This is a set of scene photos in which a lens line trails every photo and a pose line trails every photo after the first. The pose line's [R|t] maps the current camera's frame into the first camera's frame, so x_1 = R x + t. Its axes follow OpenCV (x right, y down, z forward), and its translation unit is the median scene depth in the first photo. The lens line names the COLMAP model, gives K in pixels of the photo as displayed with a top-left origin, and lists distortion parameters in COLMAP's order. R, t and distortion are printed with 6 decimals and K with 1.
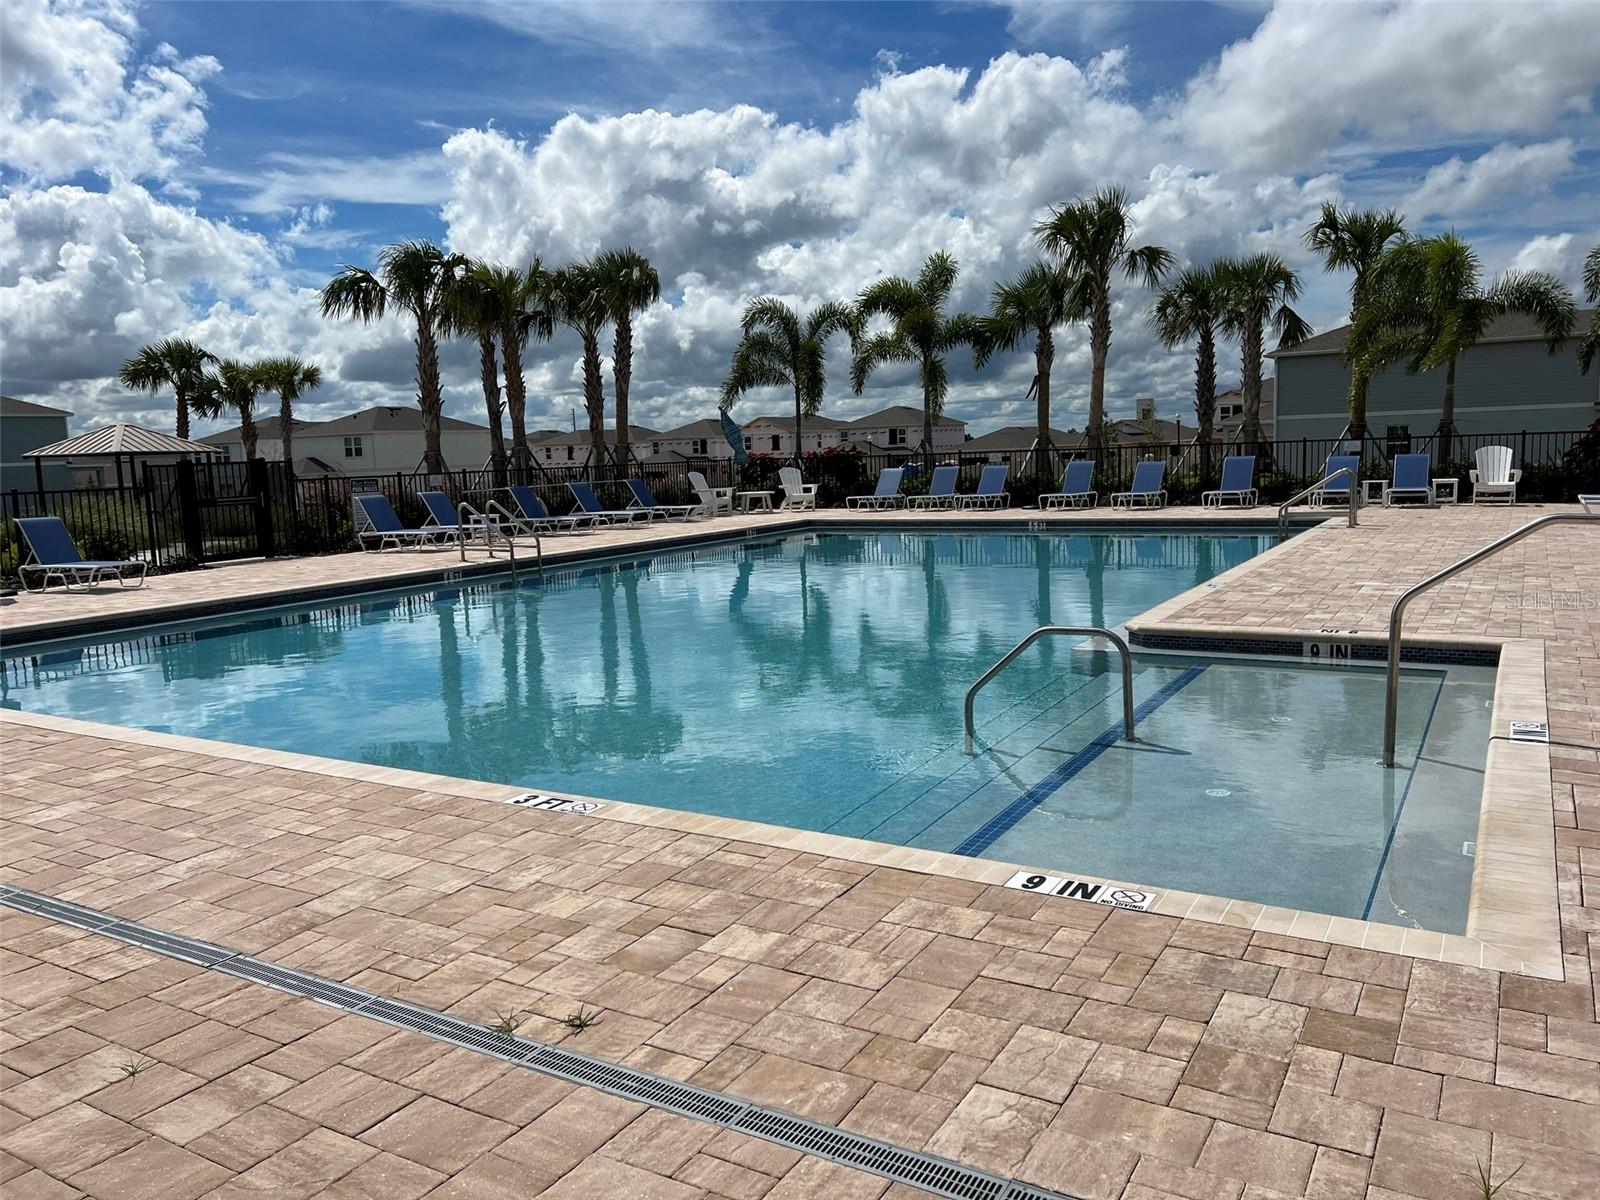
lens RADIAL K [[1216.4, 0, 800.0], [0, 1216.4, 600.0], [0, 0, 1]] dist [-0.031533, -0.005527]
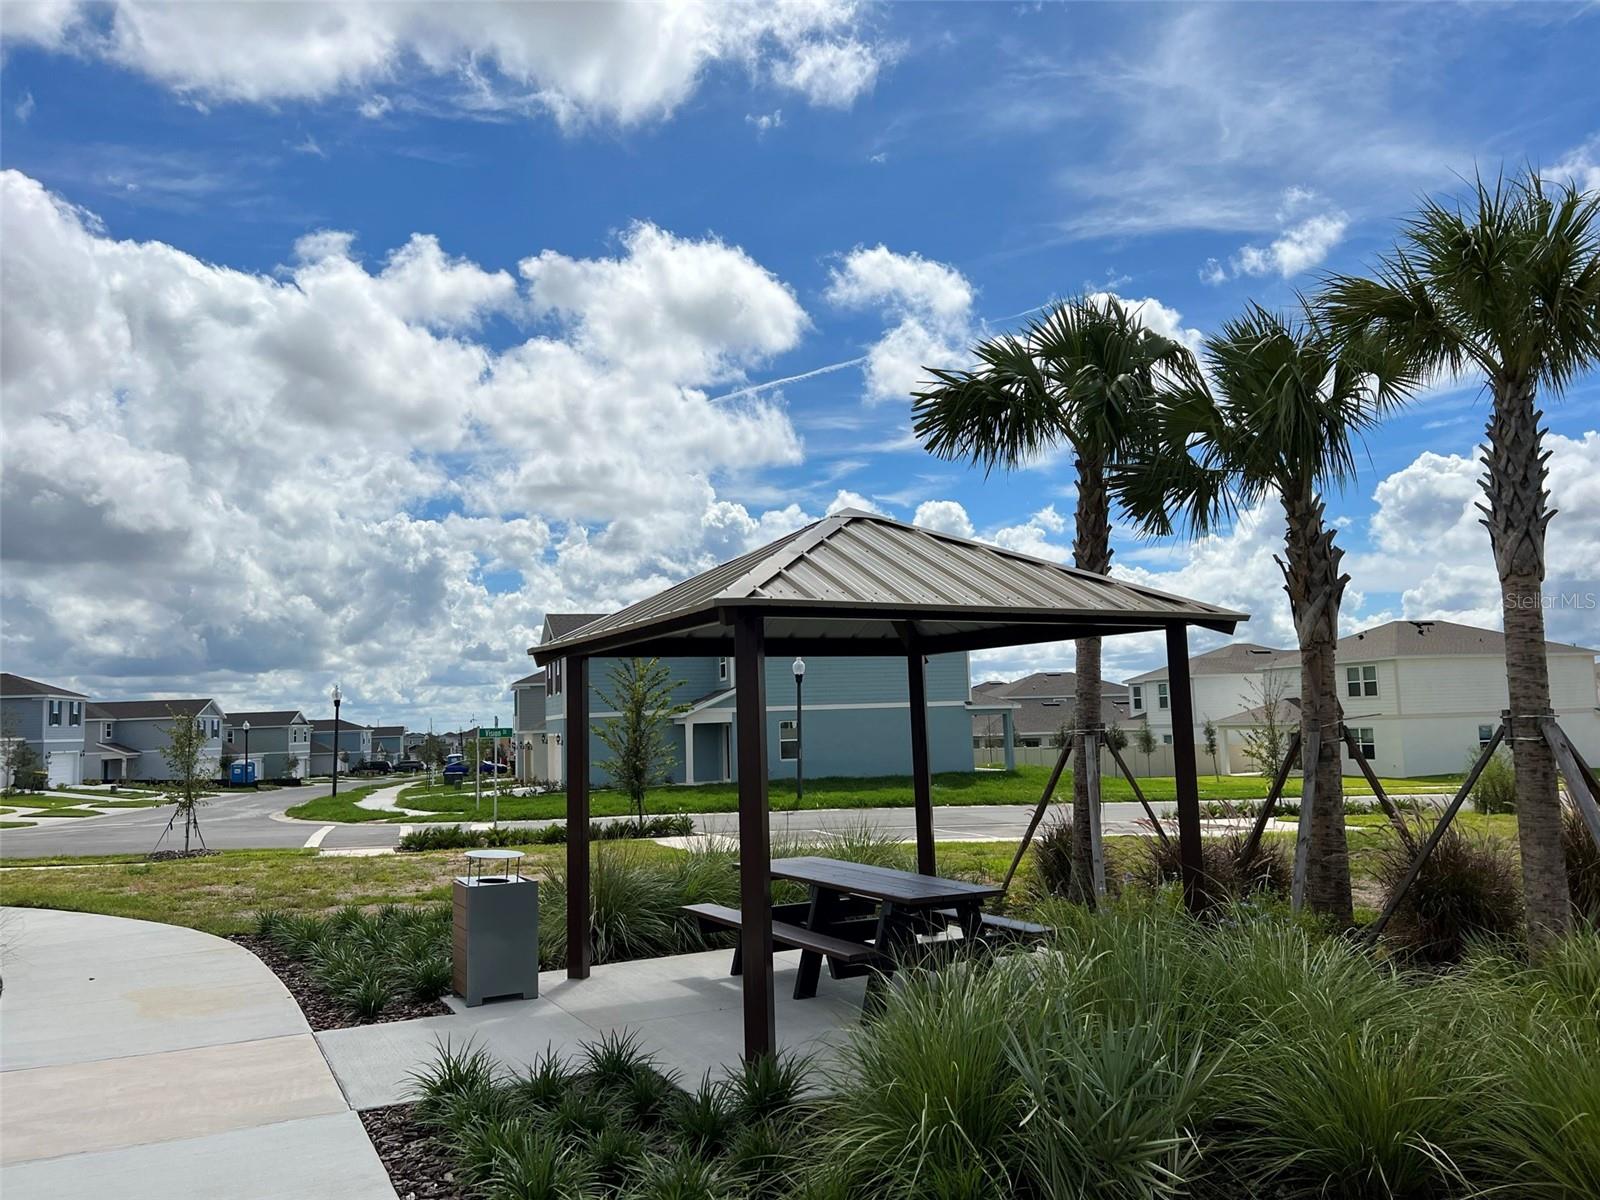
lens RADIAL K [[1216.4, 0, 800.0], [0, 1216.4, 600.0], [0, 0, 1]] dist [-0.031533, -0.005527]
pose [[0.742474, -0.063825, -0.666827, -0.154505], [-0.072755, 0.981879, -0.174989, -0.032397], [0.665912, 0.178440, 0.724376, 0.310417]]
